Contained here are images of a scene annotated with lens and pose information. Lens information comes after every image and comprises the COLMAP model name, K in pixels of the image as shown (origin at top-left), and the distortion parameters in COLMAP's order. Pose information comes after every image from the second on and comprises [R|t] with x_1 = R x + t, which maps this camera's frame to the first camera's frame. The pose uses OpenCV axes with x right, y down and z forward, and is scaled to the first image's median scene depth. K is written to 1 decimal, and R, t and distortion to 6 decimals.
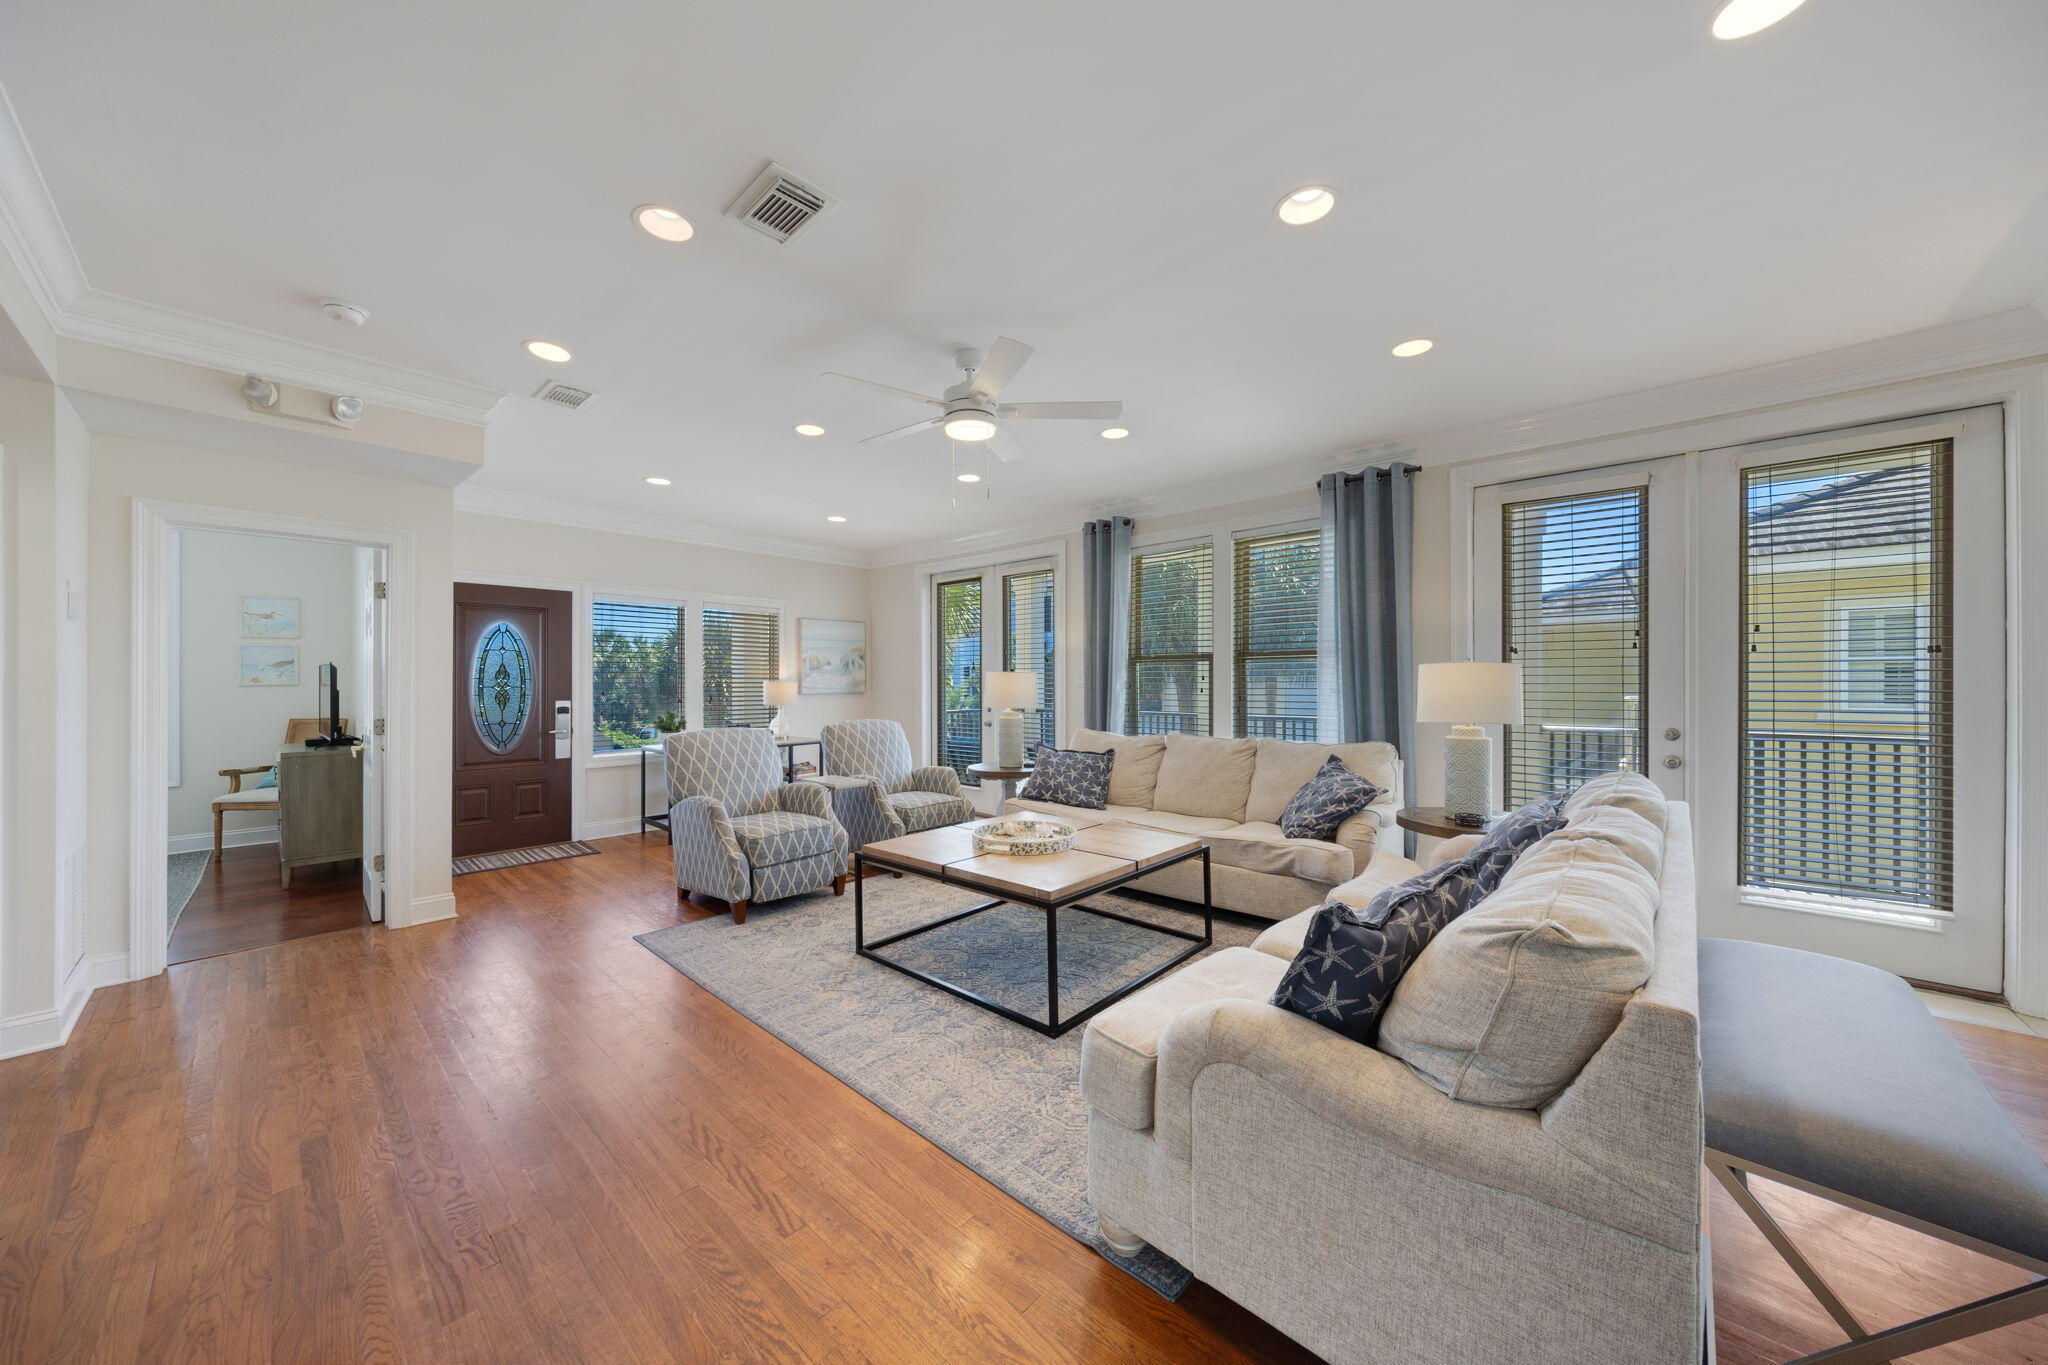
lens RADIAL K [[693.9, 0, 1025.5], [0, 693.9, 686.2], [0, 0, 1]] dist [0.000209, -0.000359]
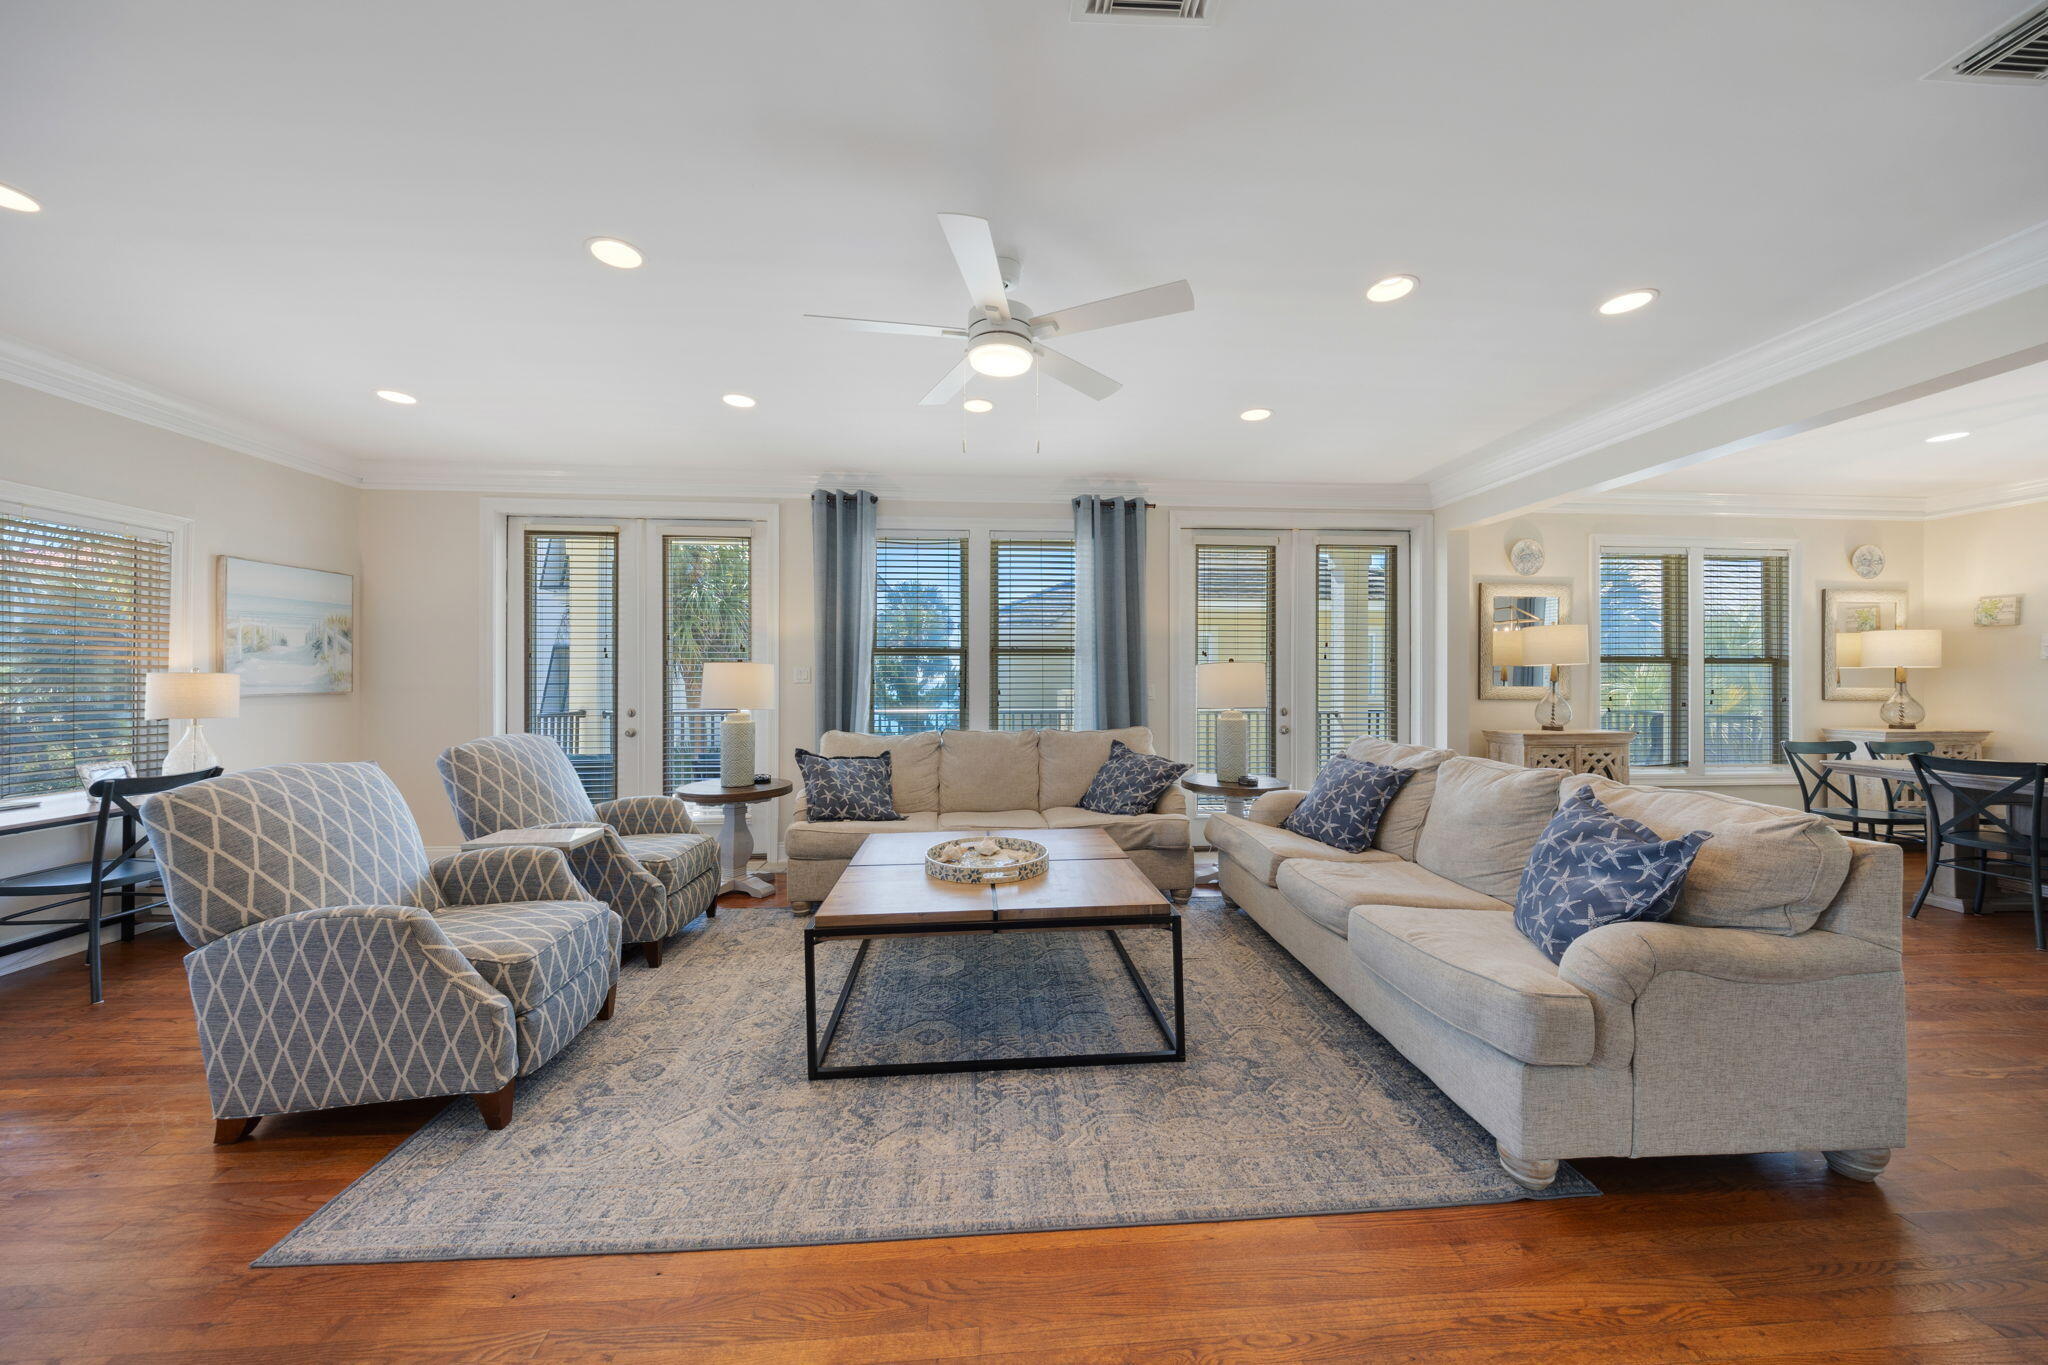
lens RADIAL K [[678.2, 0, 1029.2], [0, 678.2, 681.0], [0, 0, 1]] dist [-0.004700, 0.000041]
pose [[0.693646, -0.000299, 0.720316, -0.441960], [0.002046, 0.999997, -0.001555, 0.002046], [-0.720313, 0.002553, 0.693644, 0.306863]]
